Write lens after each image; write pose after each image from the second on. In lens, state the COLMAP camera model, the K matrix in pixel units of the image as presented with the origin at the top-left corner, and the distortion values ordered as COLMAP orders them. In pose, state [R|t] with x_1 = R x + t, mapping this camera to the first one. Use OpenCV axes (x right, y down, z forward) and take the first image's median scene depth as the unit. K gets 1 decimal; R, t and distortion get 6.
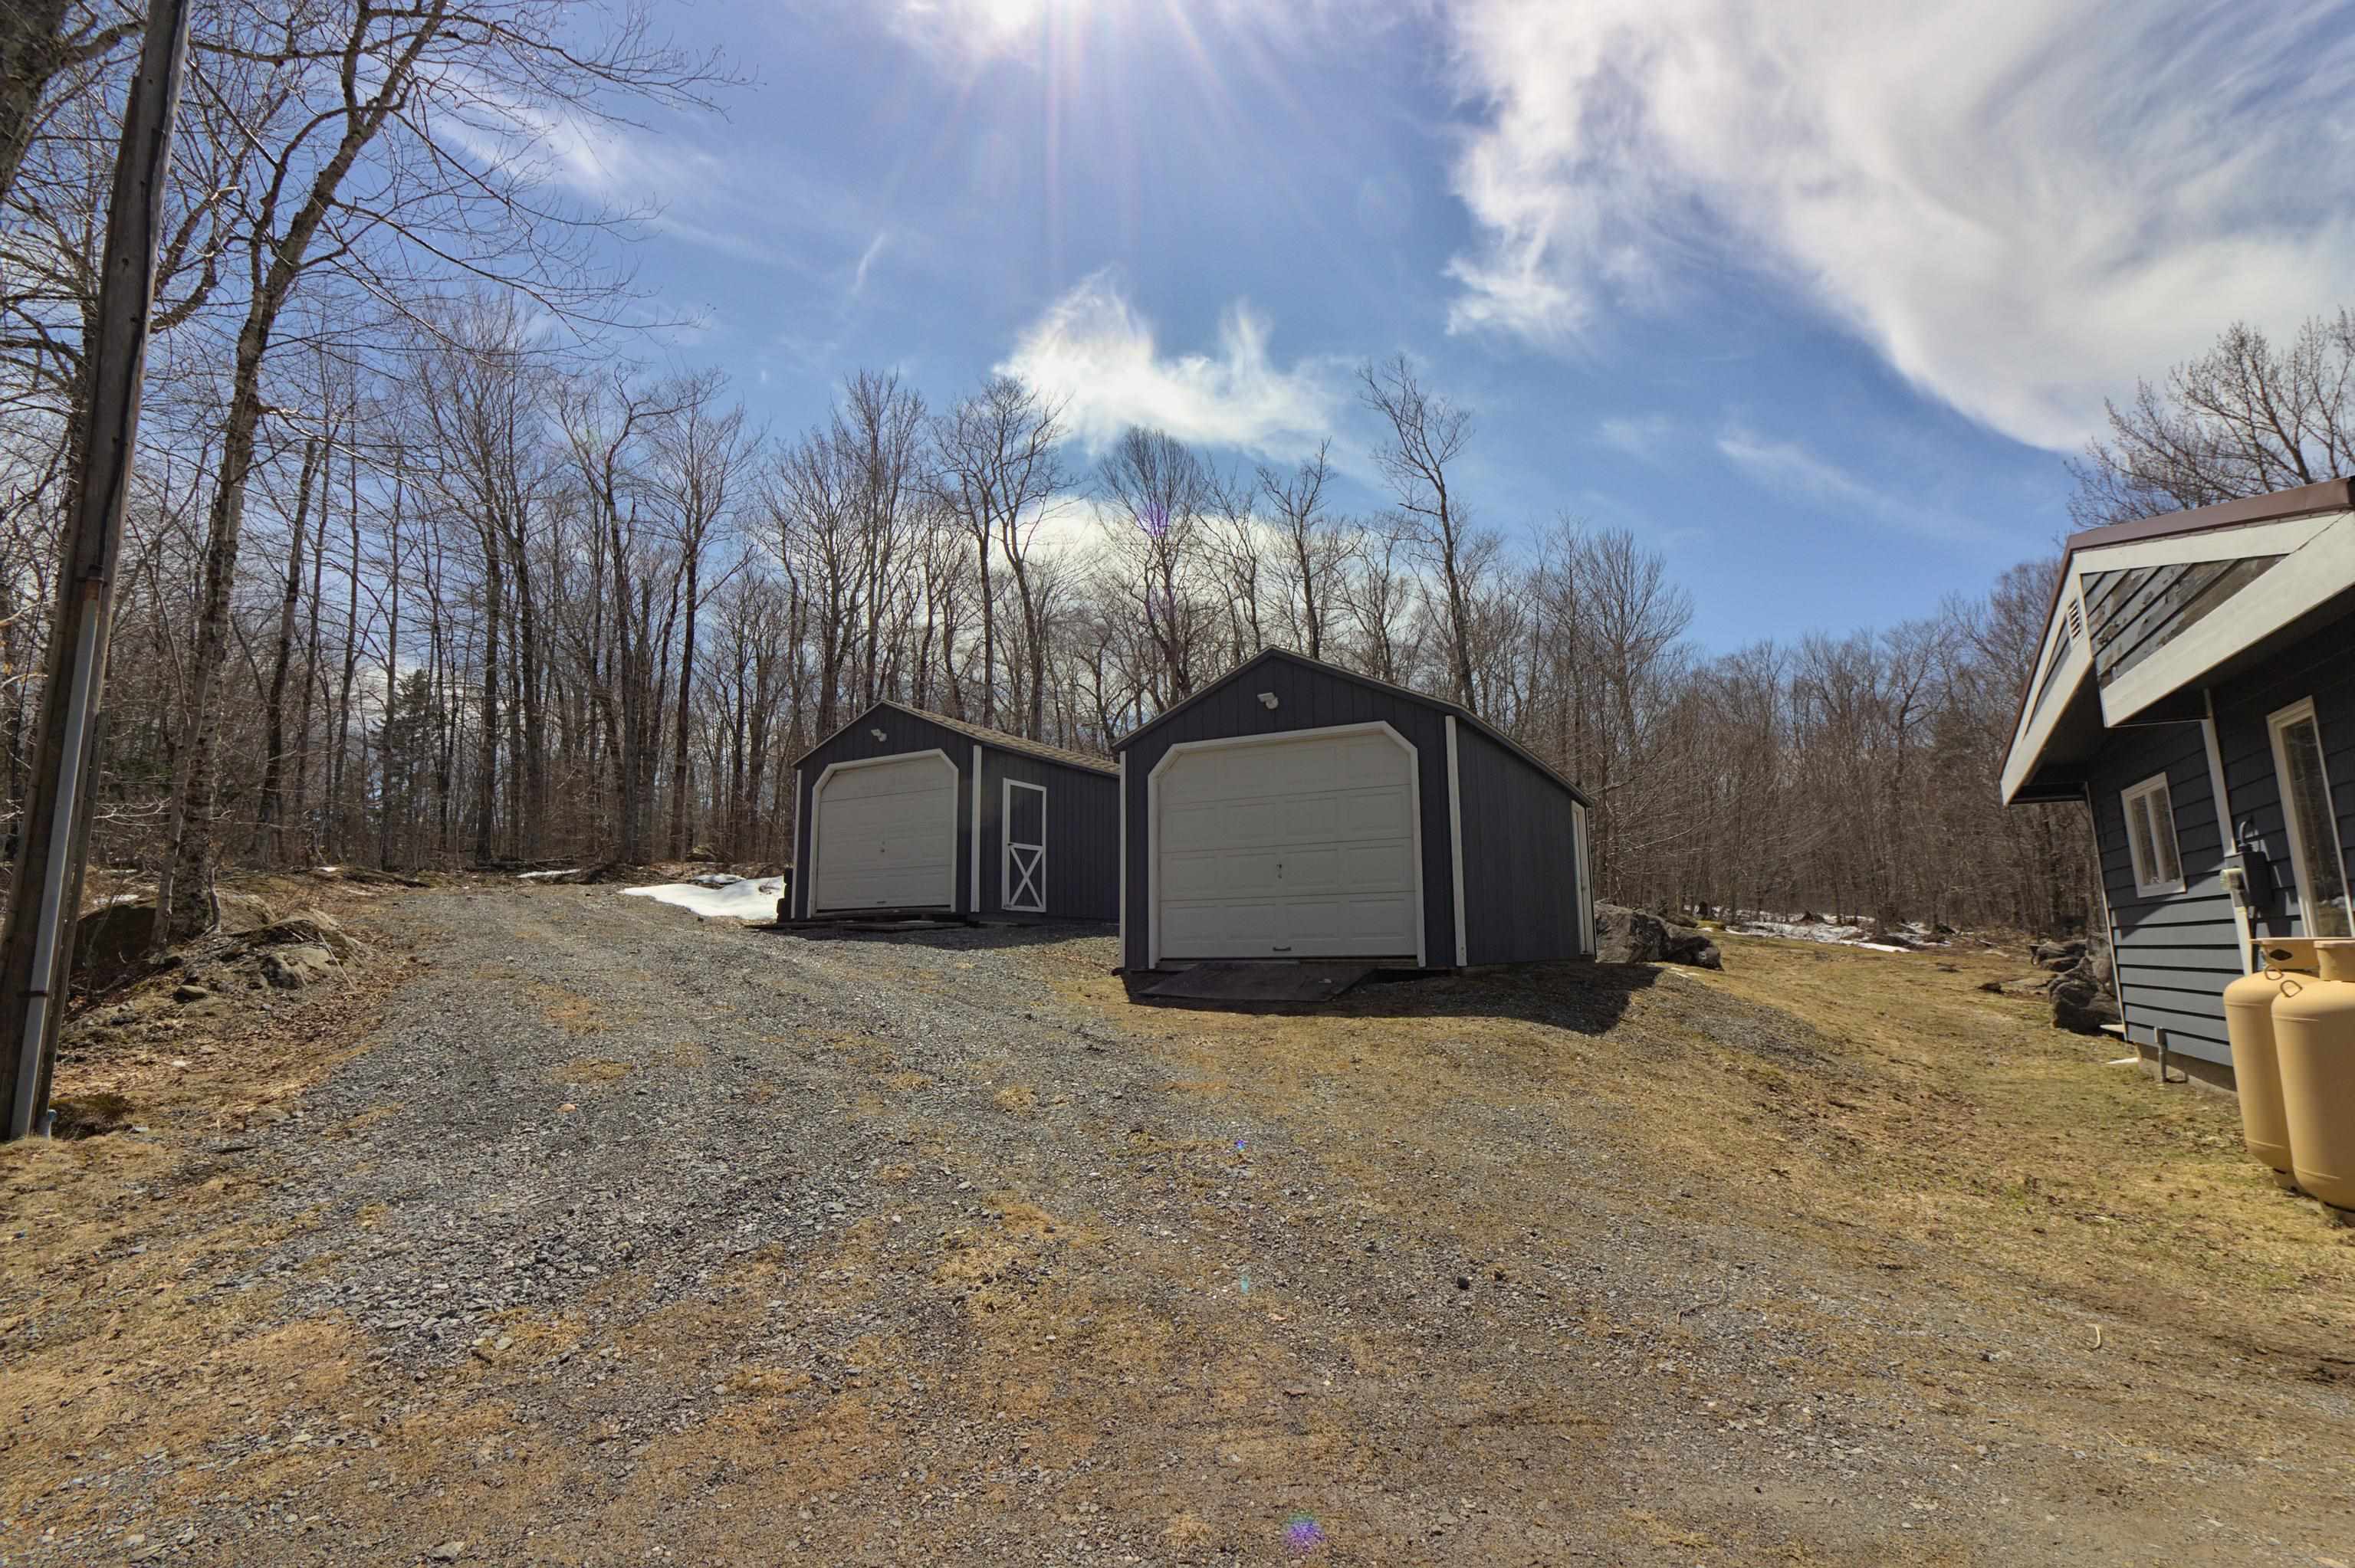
lens RADIAL K [[1123.1, 0, 1177.3], [0, 1123.1, 776.8], [0, 0, 1]] dist [0.016866, 0.000471]
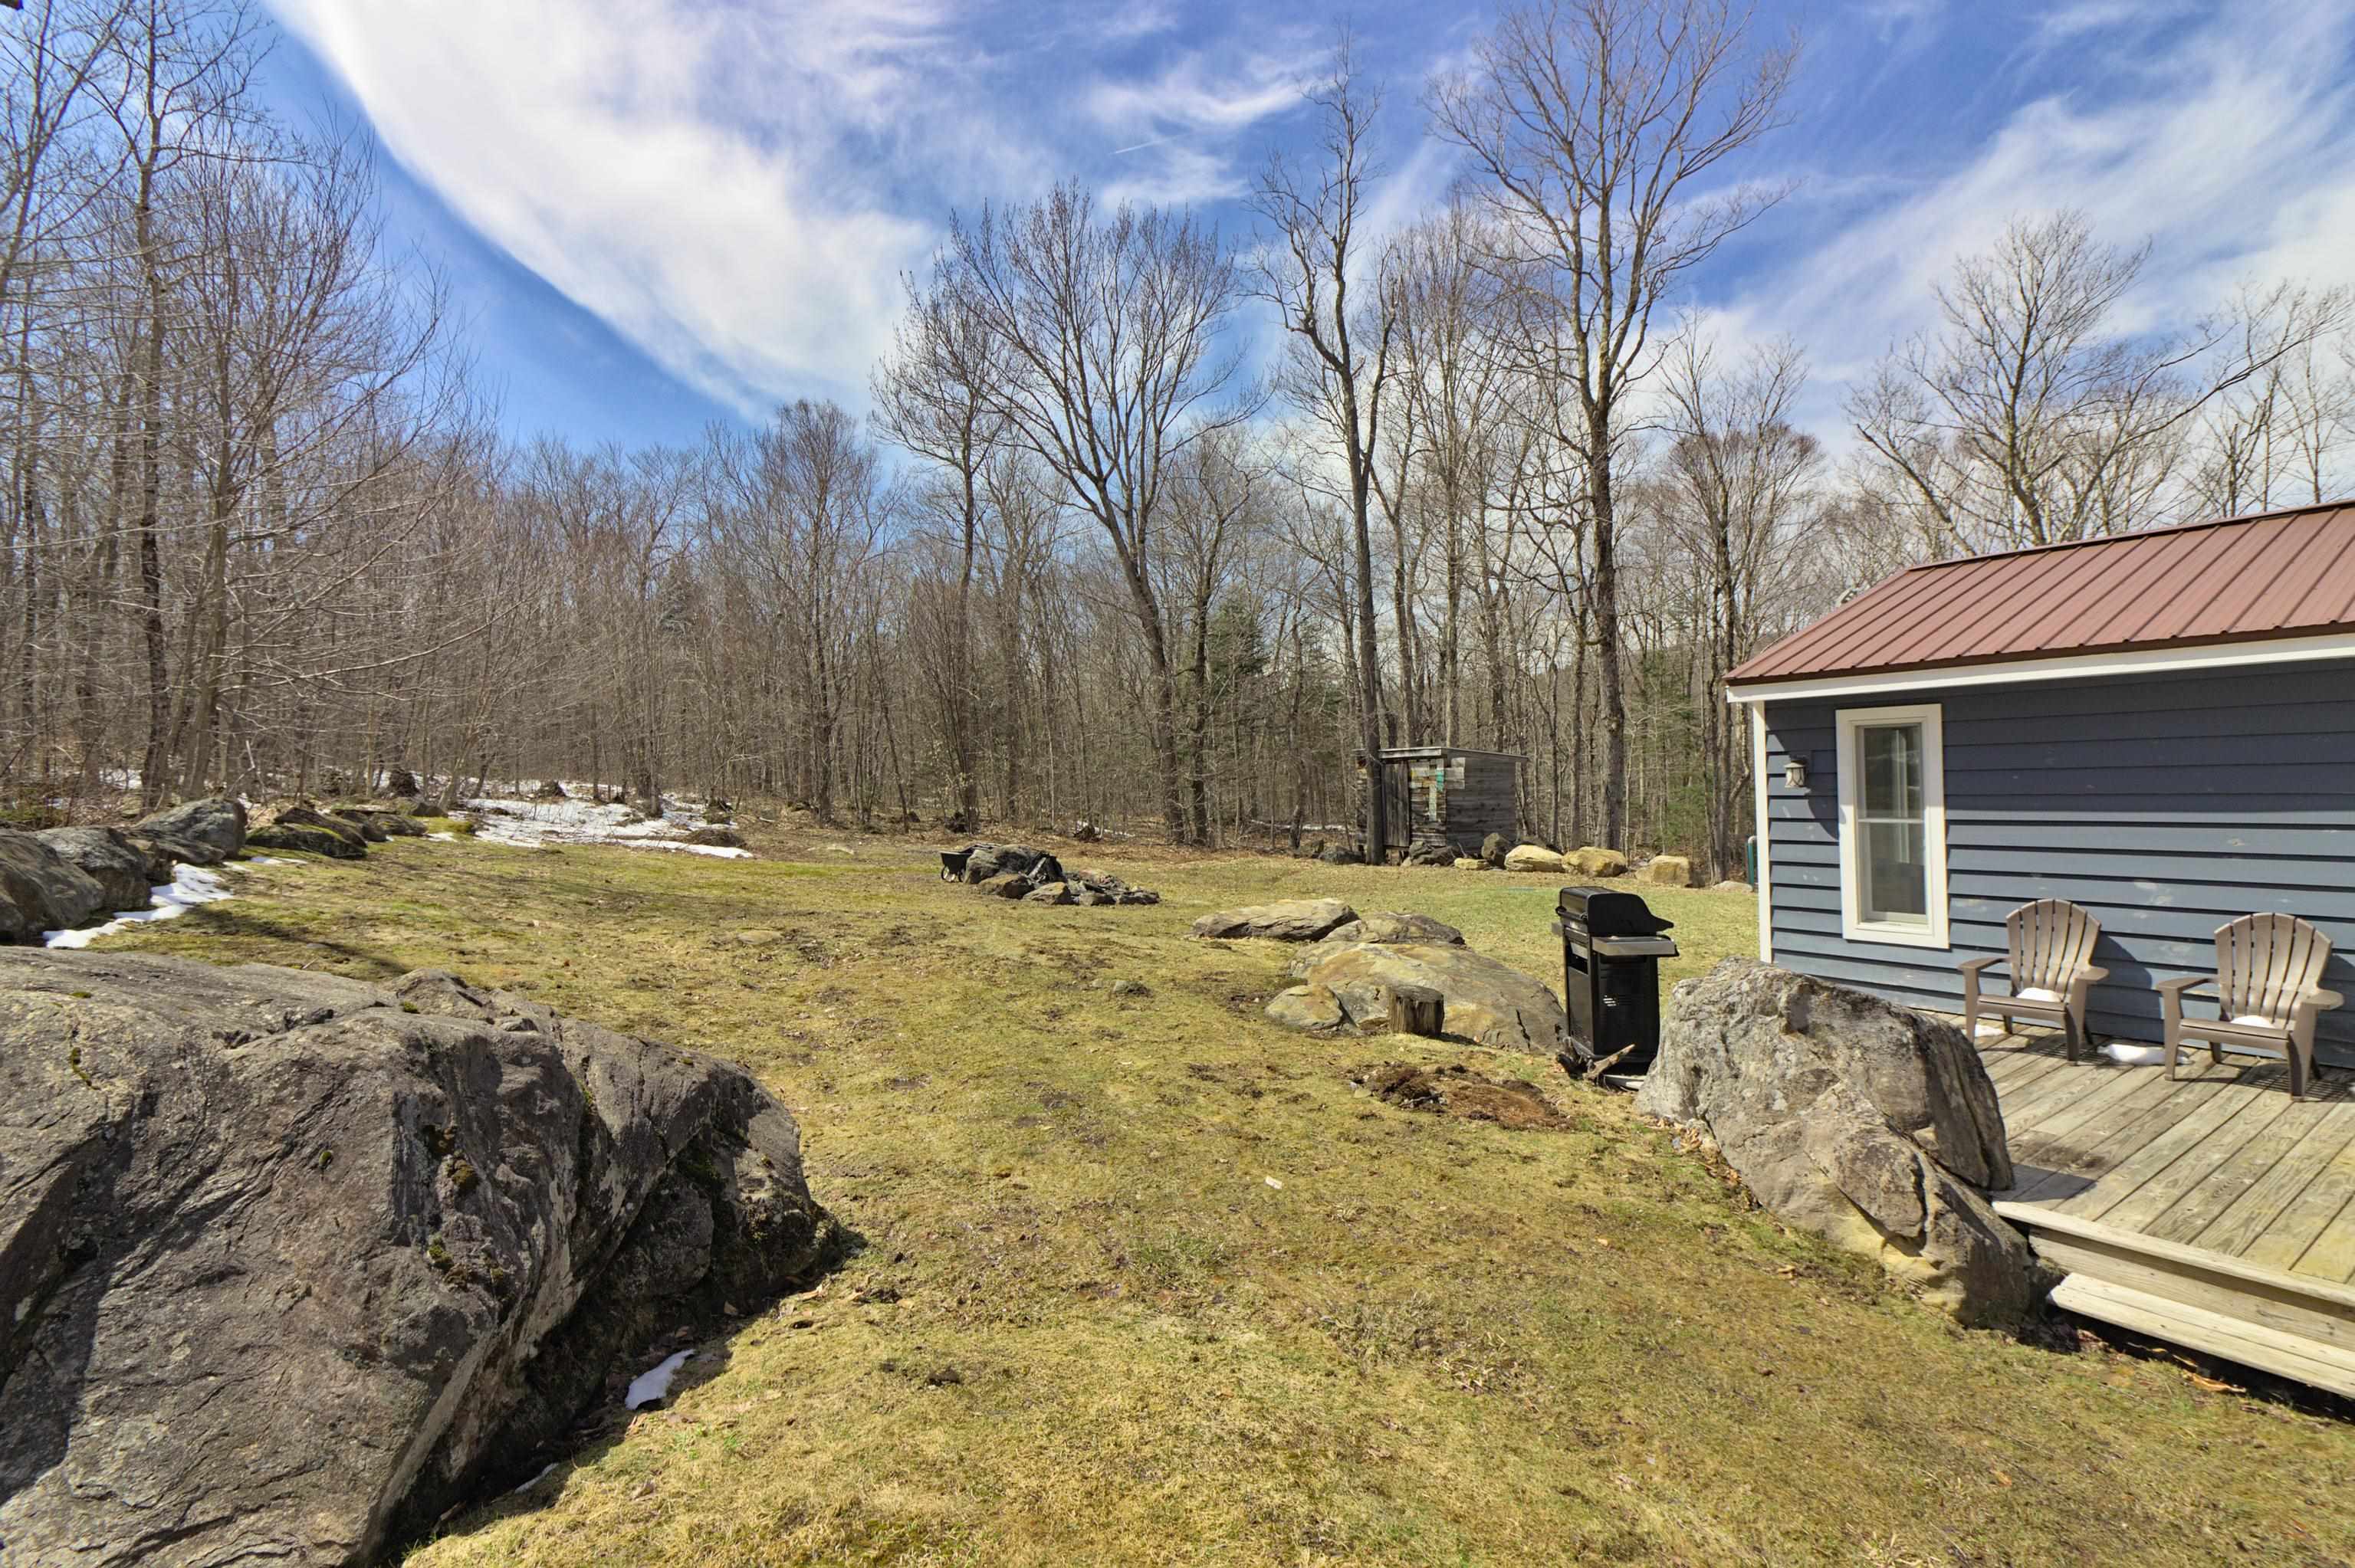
lens RADIAL K [[1098.3, 0, 1184.4], [0, 1098.3, 778.2], [0, 0, 1]] dist [-0.002235, 0.004065]
pose [[0.465878, 0.000883, 0.884848, 0.225605], [-0.119384, 0.990919, 0.061868, 0.042434], [-0.876758, -0.134459, 0.461753, 0.594378]]
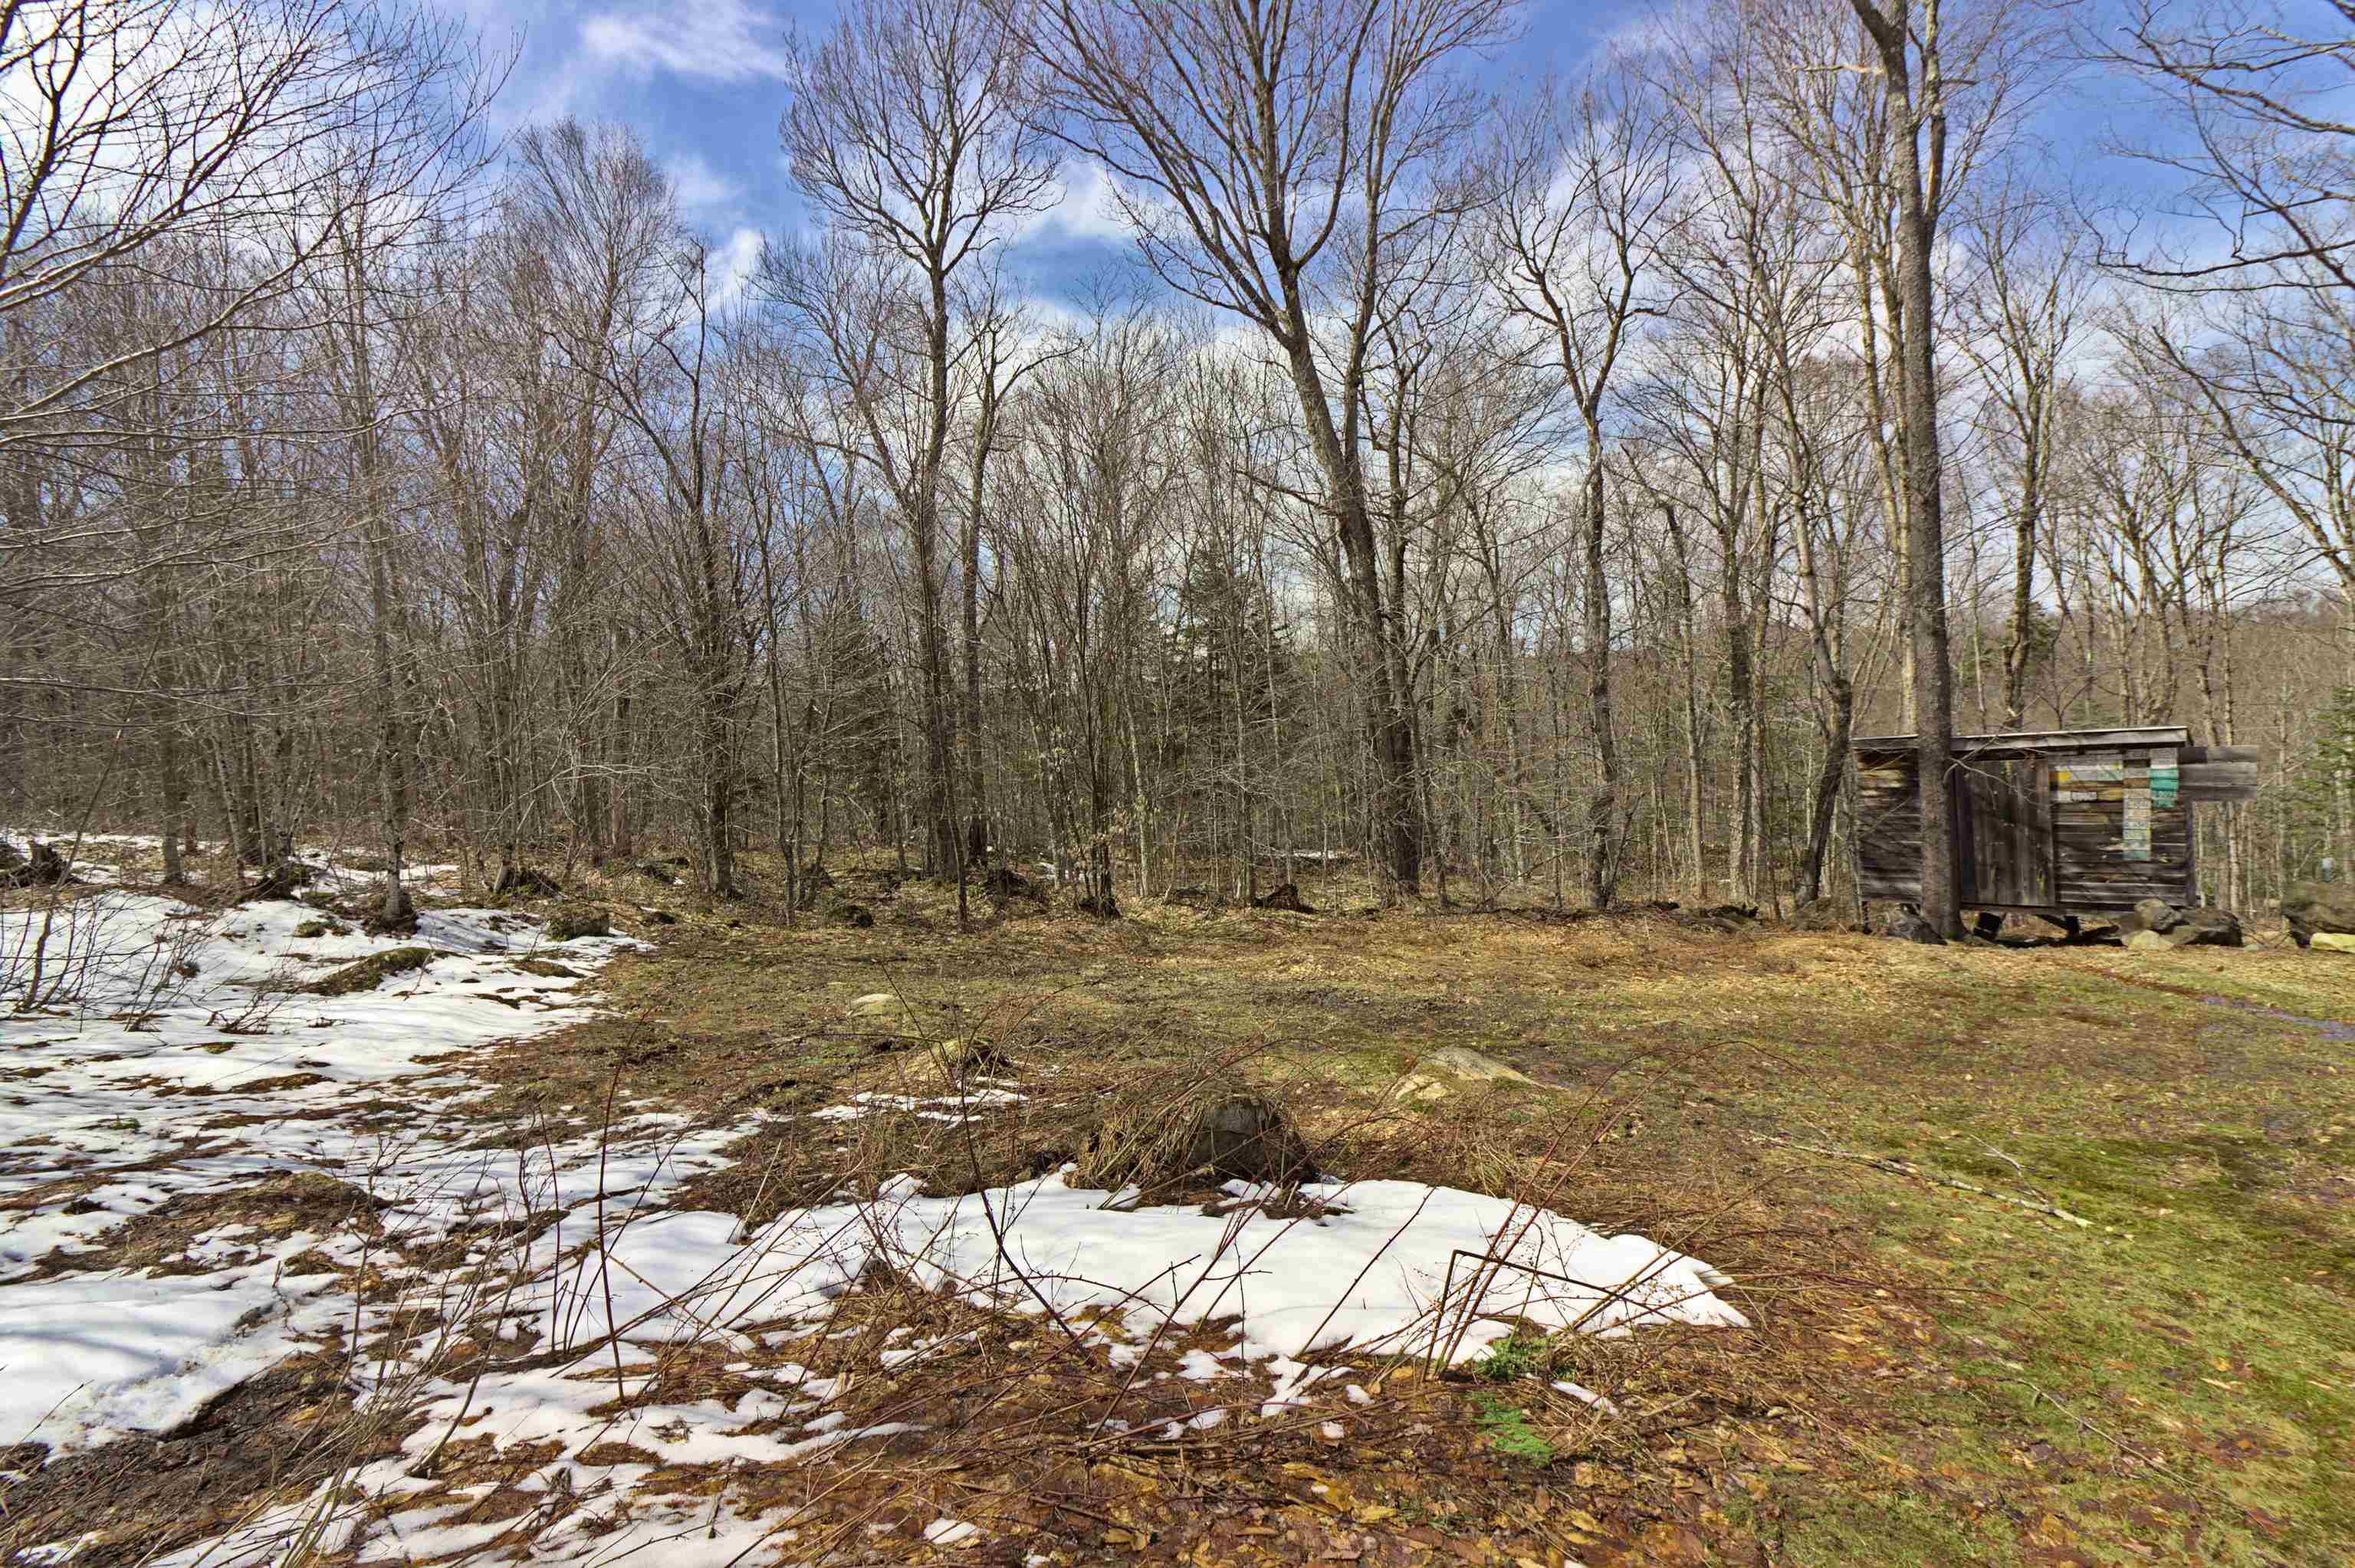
lens RADIAL K [[1098.3, 0, 1198.1], [0, 1098.3, 762.3], [0, 0, 1]] dist [-0.002235, 0.004065]
pose [[0.136133, 0.015568, 0.990568, 0.640837], [-0.111047, 0.993815, -0.000358, 0.127134], [-0.984447, -0.109951, 0.137020, 1.315193]]
